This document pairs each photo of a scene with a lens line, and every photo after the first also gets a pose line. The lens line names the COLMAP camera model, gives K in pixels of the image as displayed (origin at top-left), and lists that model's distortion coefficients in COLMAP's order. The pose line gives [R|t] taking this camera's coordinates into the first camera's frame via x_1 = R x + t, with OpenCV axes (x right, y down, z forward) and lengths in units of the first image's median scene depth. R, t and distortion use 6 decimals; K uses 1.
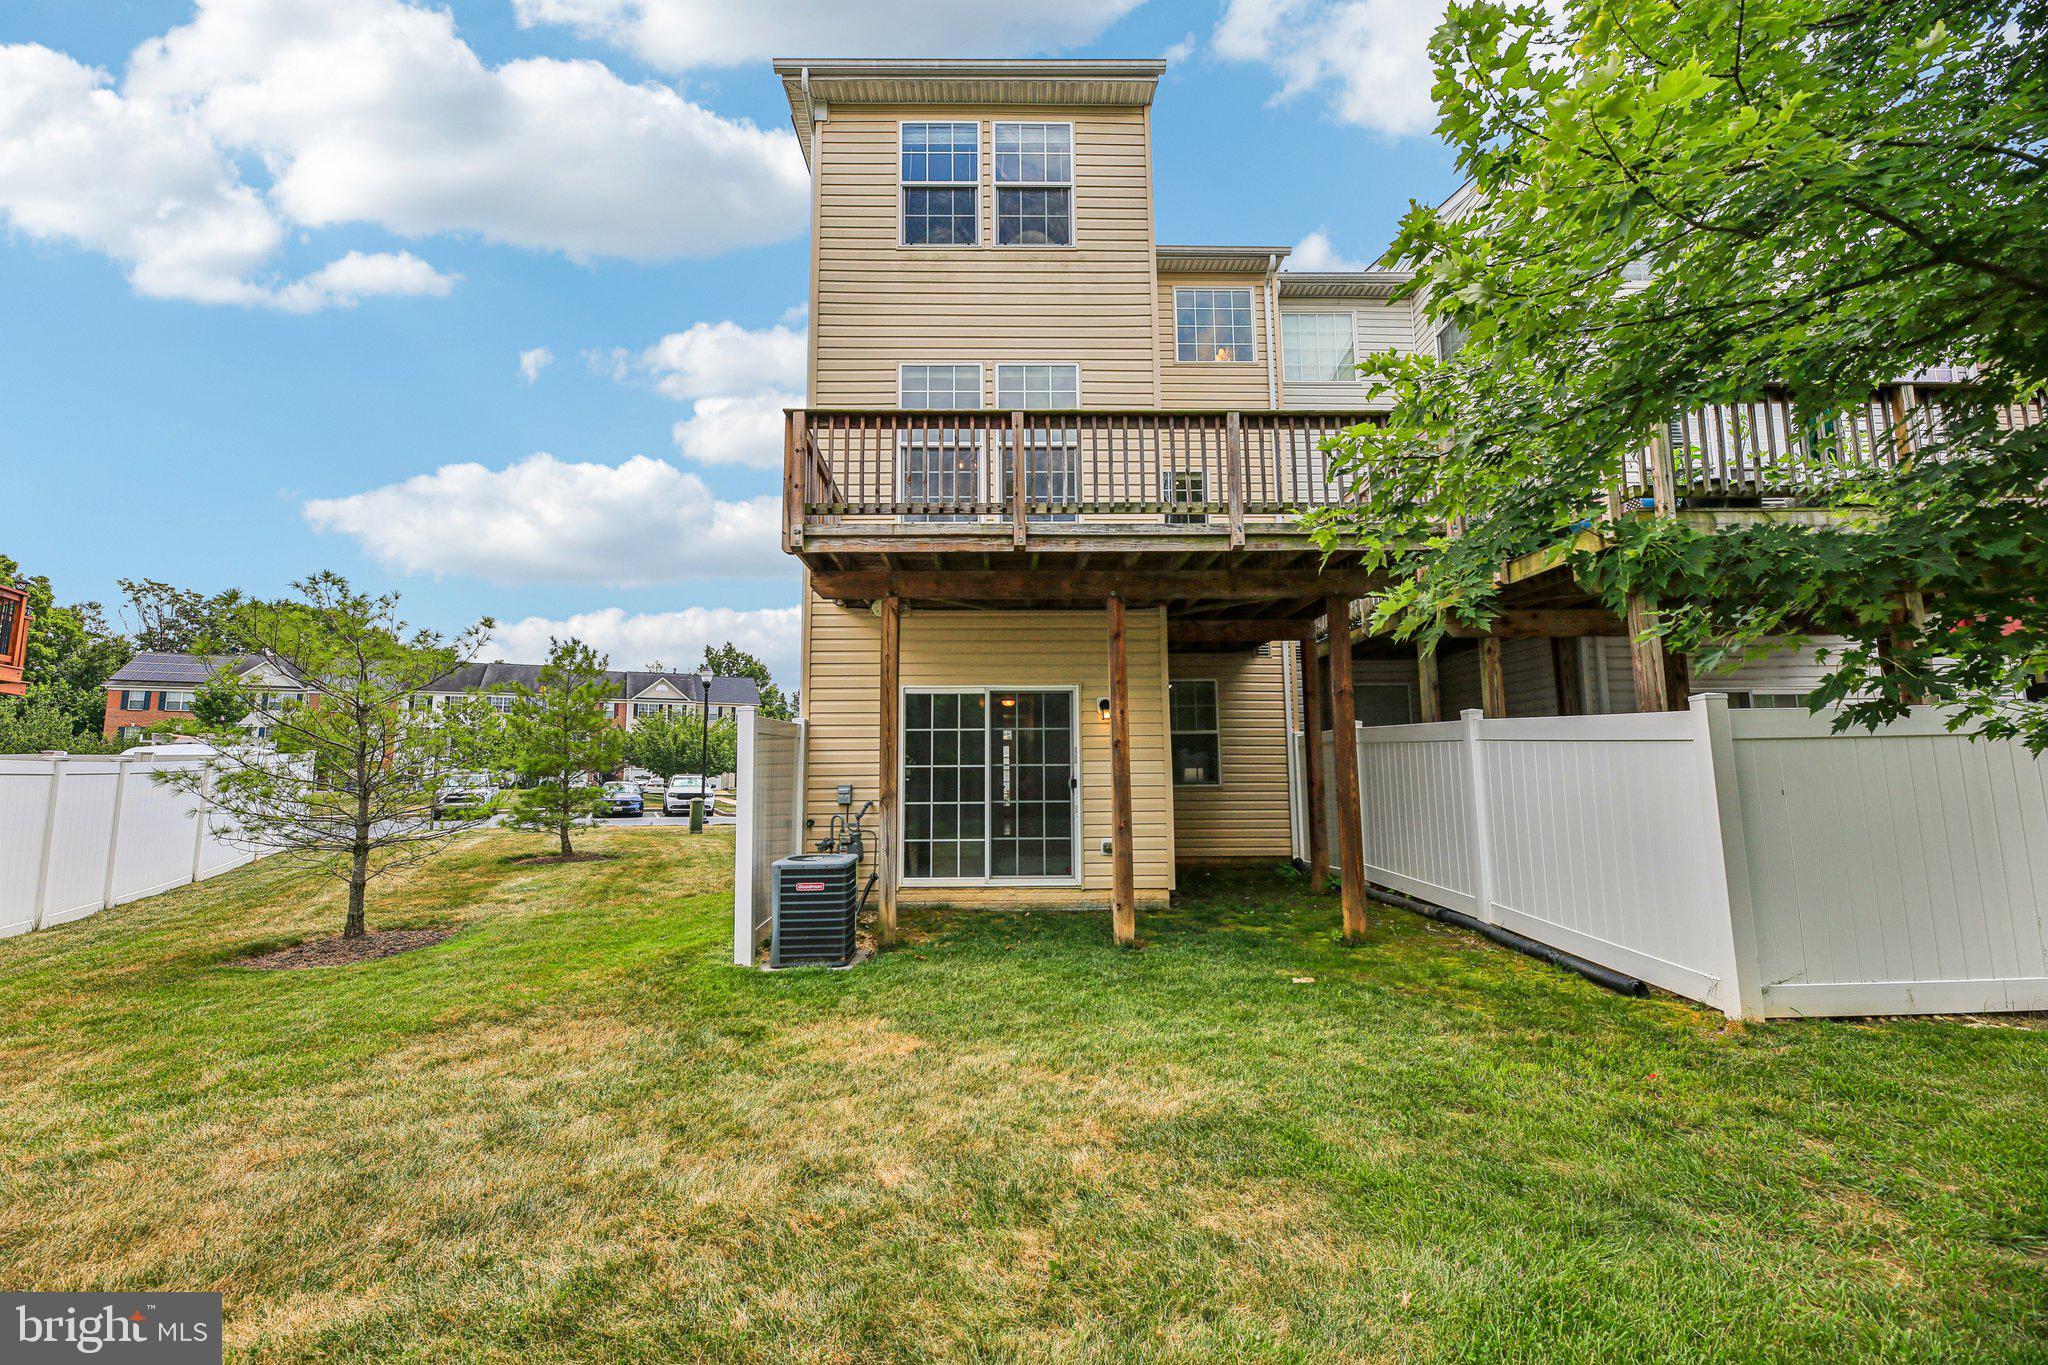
lens RADIAL K [[837.7, 0, 1012.8], [0, 837.7, 670.6], [0, 0, 1]] dist [-0.002558, -0.000935]
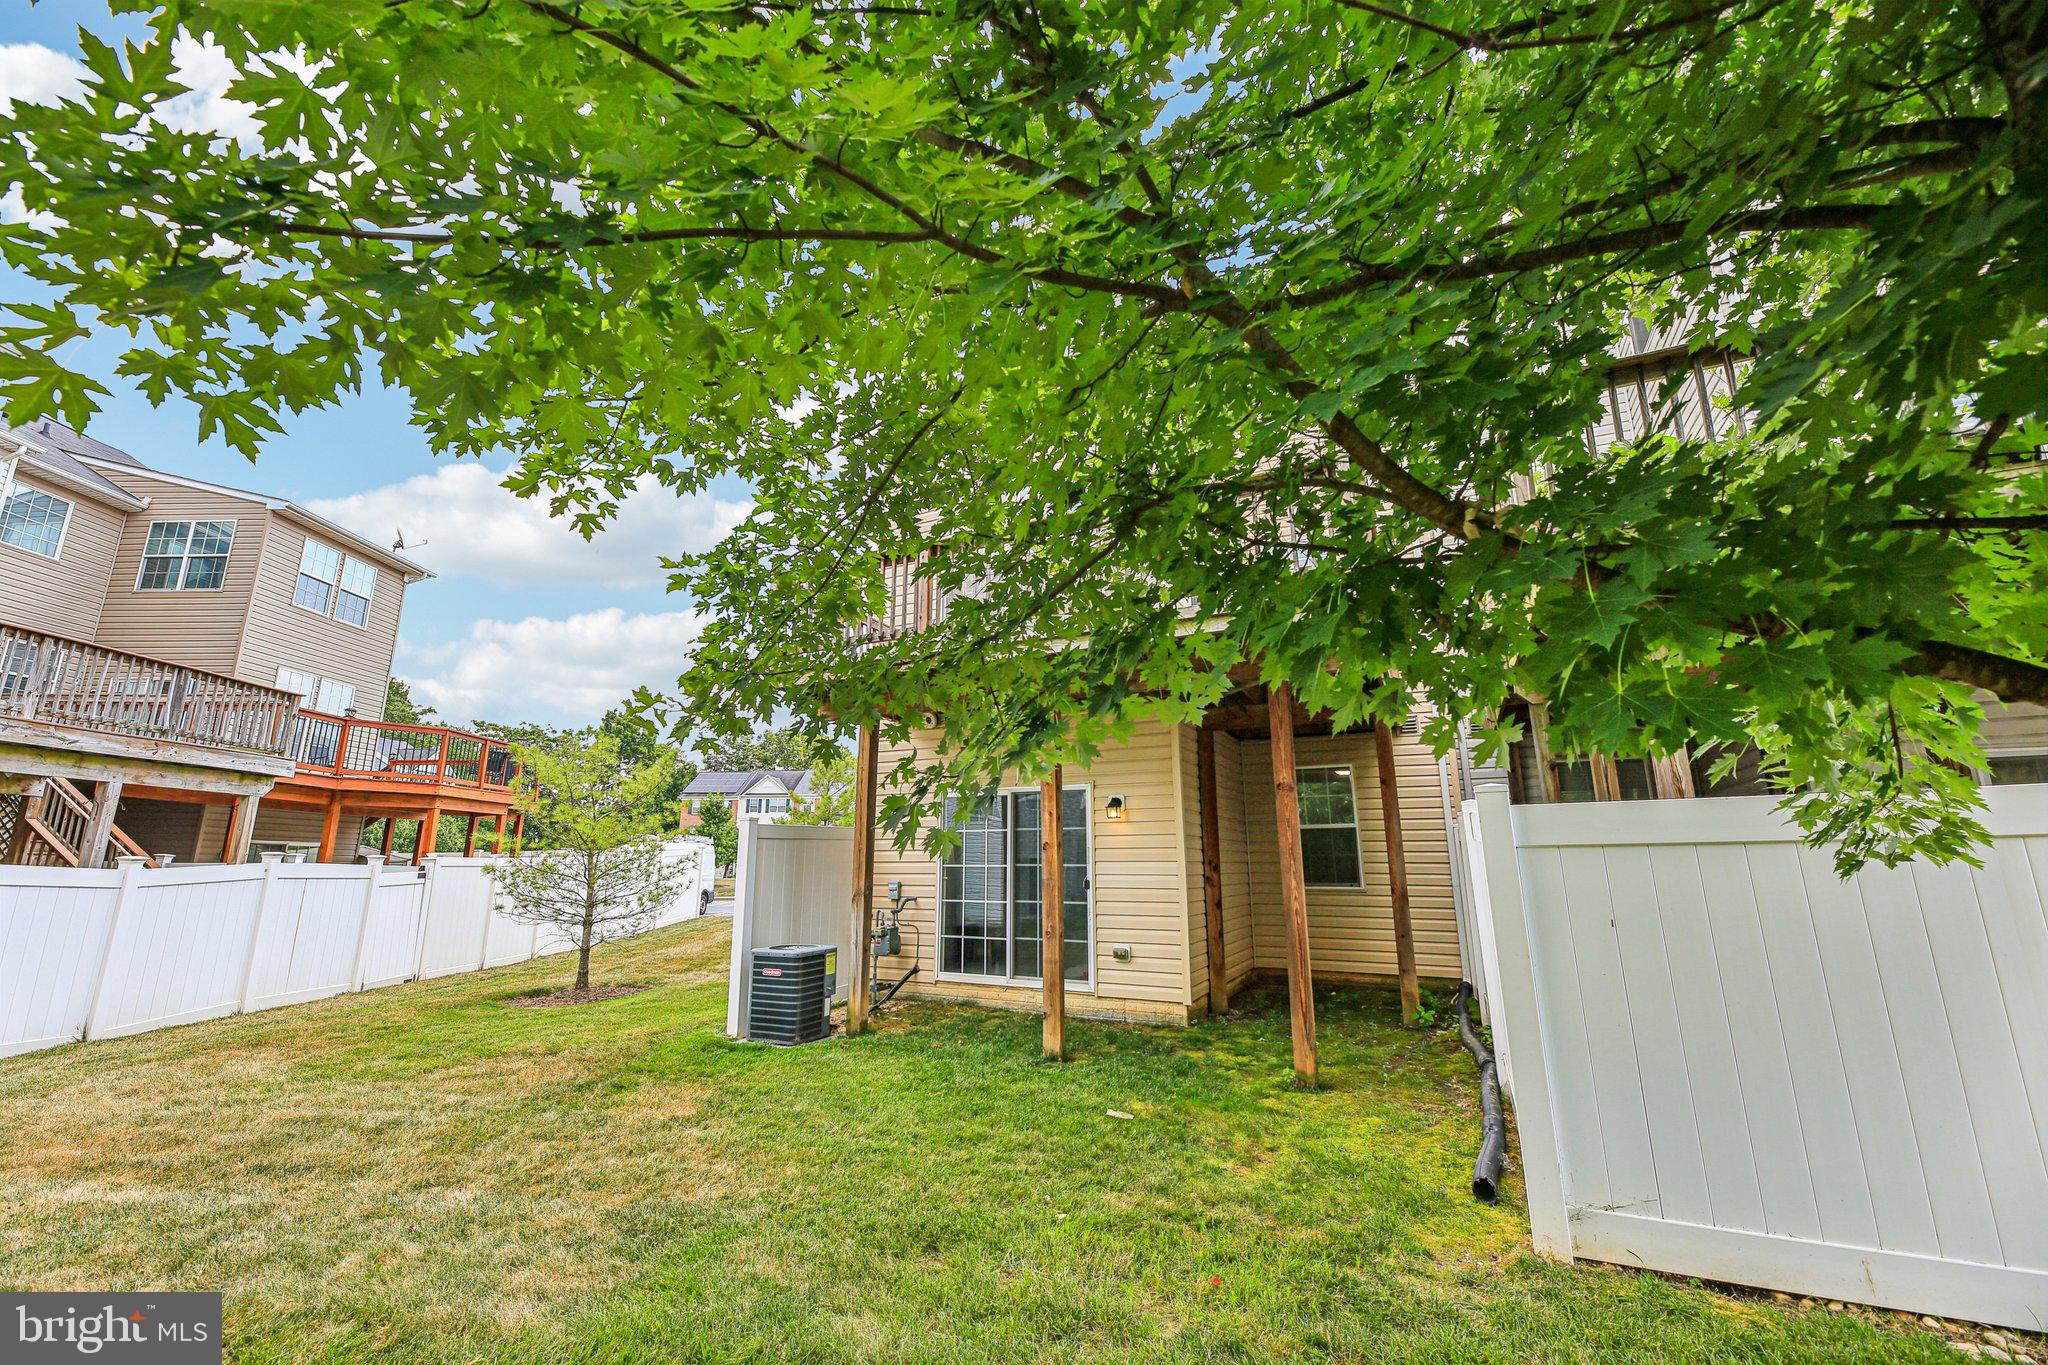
lens RADIAL K [[837.7, 0, 1012.8], [0, 837.7, 670.6], [0, 0, 1]] dist [-0.002558, -0.000935]
pose [[0.878235, -0.099932, -0.467672, 0.490439], [0.050635, 0.991858, -0.116852, -0.004876], [0.475541, 0.078943, 0.876144, 0.076337]]
